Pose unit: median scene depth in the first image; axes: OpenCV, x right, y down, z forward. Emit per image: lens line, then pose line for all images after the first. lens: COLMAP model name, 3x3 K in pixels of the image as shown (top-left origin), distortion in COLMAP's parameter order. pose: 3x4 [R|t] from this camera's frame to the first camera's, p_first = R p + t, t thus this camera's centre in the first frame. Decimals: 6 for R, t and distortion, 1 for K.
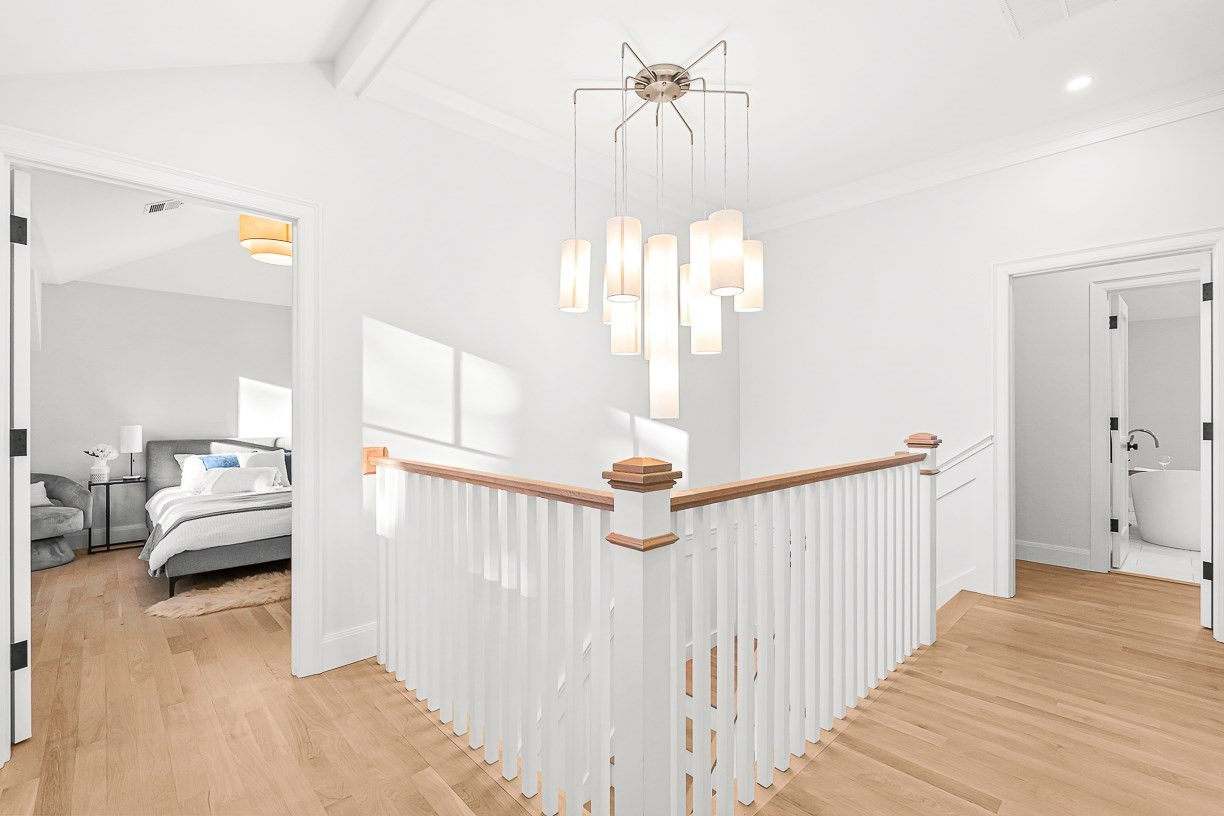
lens RADIAL K [[543.4, 0, 618.1], [0, 543.4, 413.2], [0, 0, 1]] dist [0.000155, 0.000278]
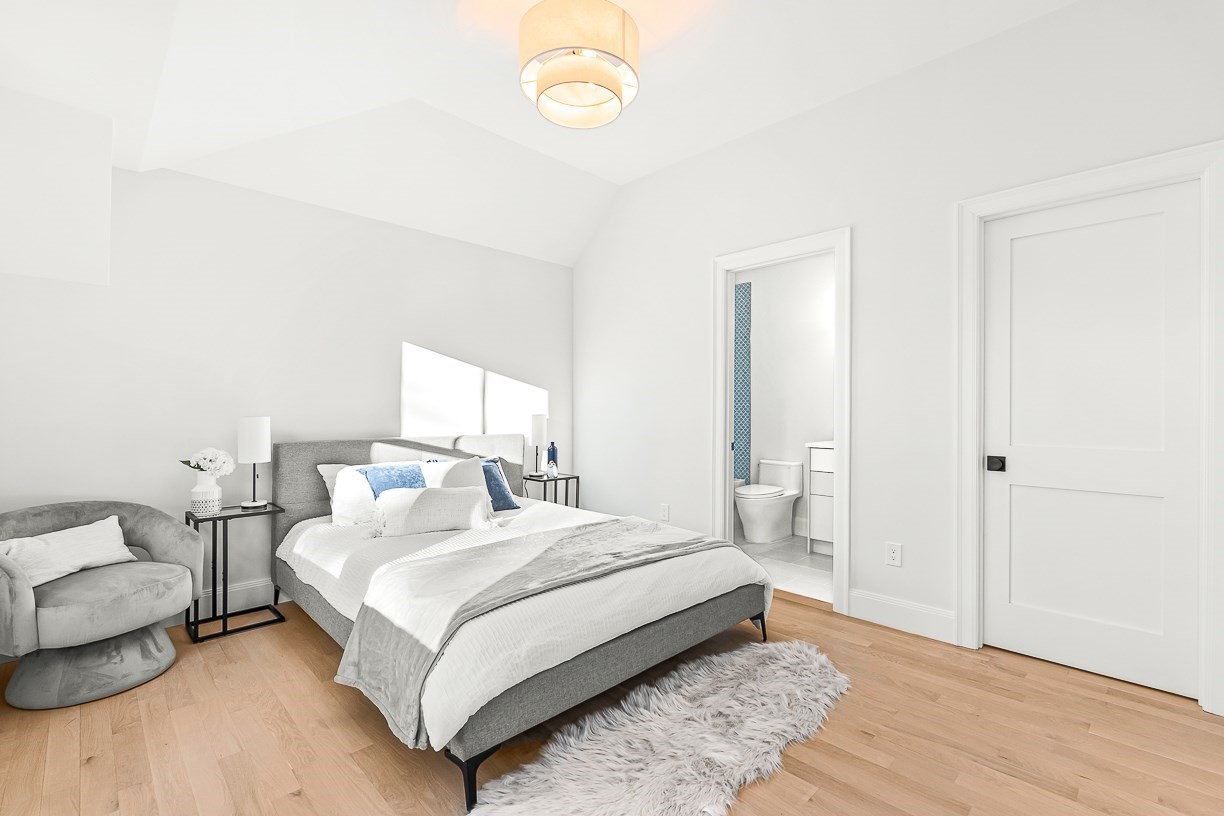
lens RADIAL K [[543.4, 0, 606.3], [0, 543.4, 403.6], [0, 0, 1]] dist [0.000155, 0.000278]
pose [[0.999873, 0.004283, 0.015339, -0.525245], [-0.004304, 0.999990, 0.001285, 0.006011], [-0.015334, -0.001351, 0.999882, 0.403783]]
